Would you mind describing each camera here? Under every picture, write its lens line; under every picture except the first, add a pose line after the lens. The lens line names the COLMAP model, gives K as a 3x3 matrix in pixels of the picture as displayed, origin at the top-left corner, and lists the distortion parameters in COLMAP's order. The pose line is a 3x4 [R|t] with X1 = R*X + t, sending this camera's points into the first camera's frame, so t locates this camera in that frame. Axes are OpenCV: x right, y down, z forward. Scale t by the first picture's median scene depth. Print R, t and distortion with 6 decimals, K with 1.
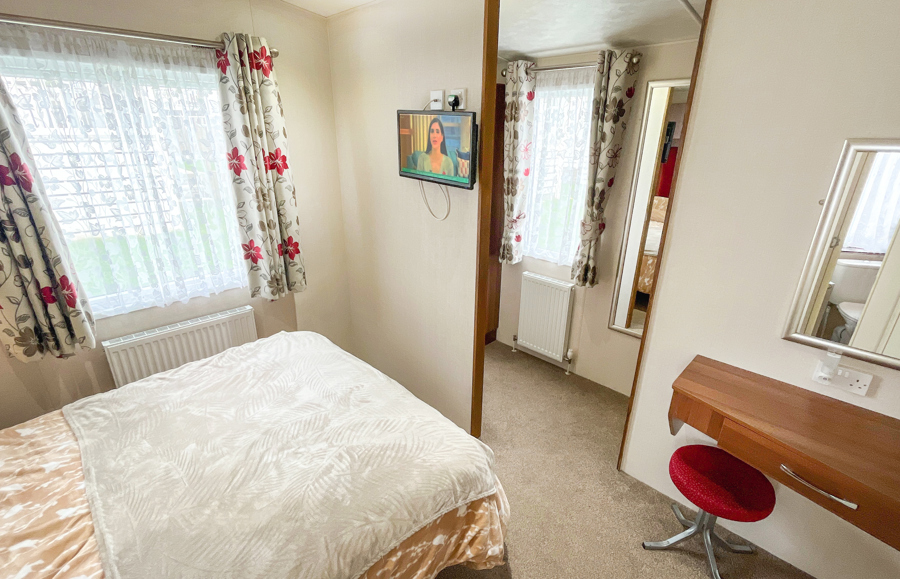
lens RADIAL K [[414.0, 0, 449.0], [0, 414.0, 290.8], [0, 0, 1]] dist [-0.003296, -0.000401]
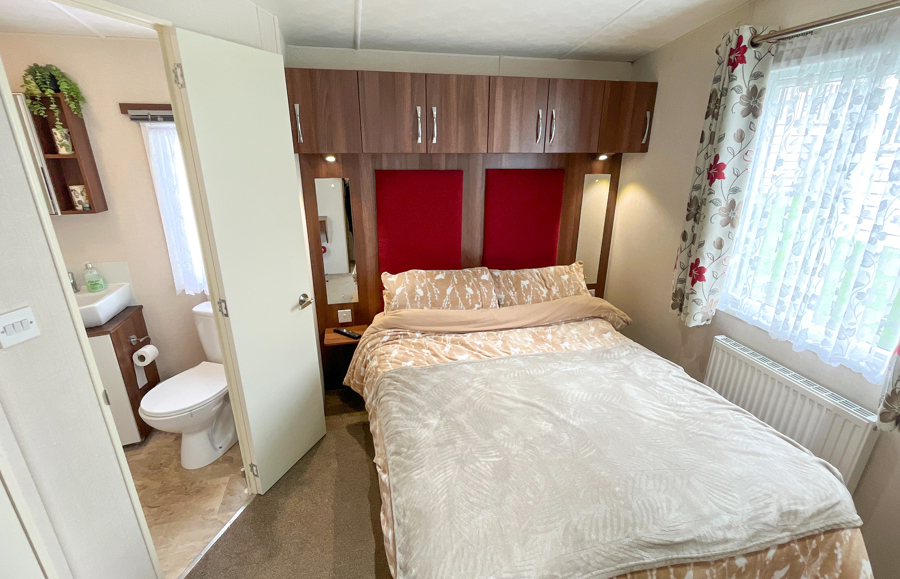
lens RADIAL K [[414.0, 0, 449.0], [0, 414.0, 290.8], [0, 0, 1]] dist [-0.003296, -0.000401]
pose [[-0.531900, 0.269536, -0.802766, 0.347388], [-0.309700, 0.820398, 0.480659, -0.259337], [0.788142, 0.504279, -0.352894, 0.760237]]
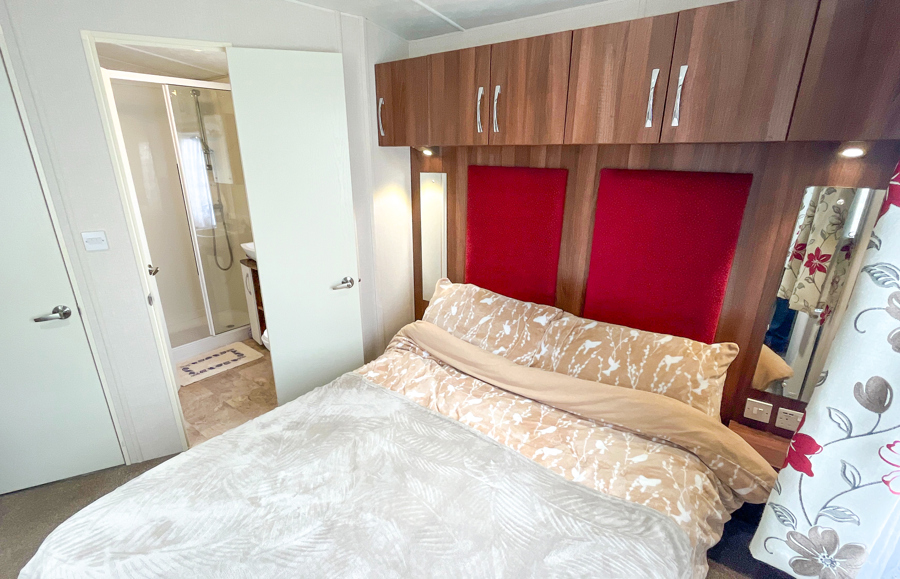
lens RADIAL K [[420.9, 0, 440.2], [0, 420.9, 294.3], [0, 0, 1]] dist [-0.000726, 0.000019]
pose [[-0.993162, 0.034362, -0.111575, -0.415596], [-0.045430, 0.766626, 0.640485, -0.342744], [0.107544, 0.641174, -0.759823, 1.028523]]
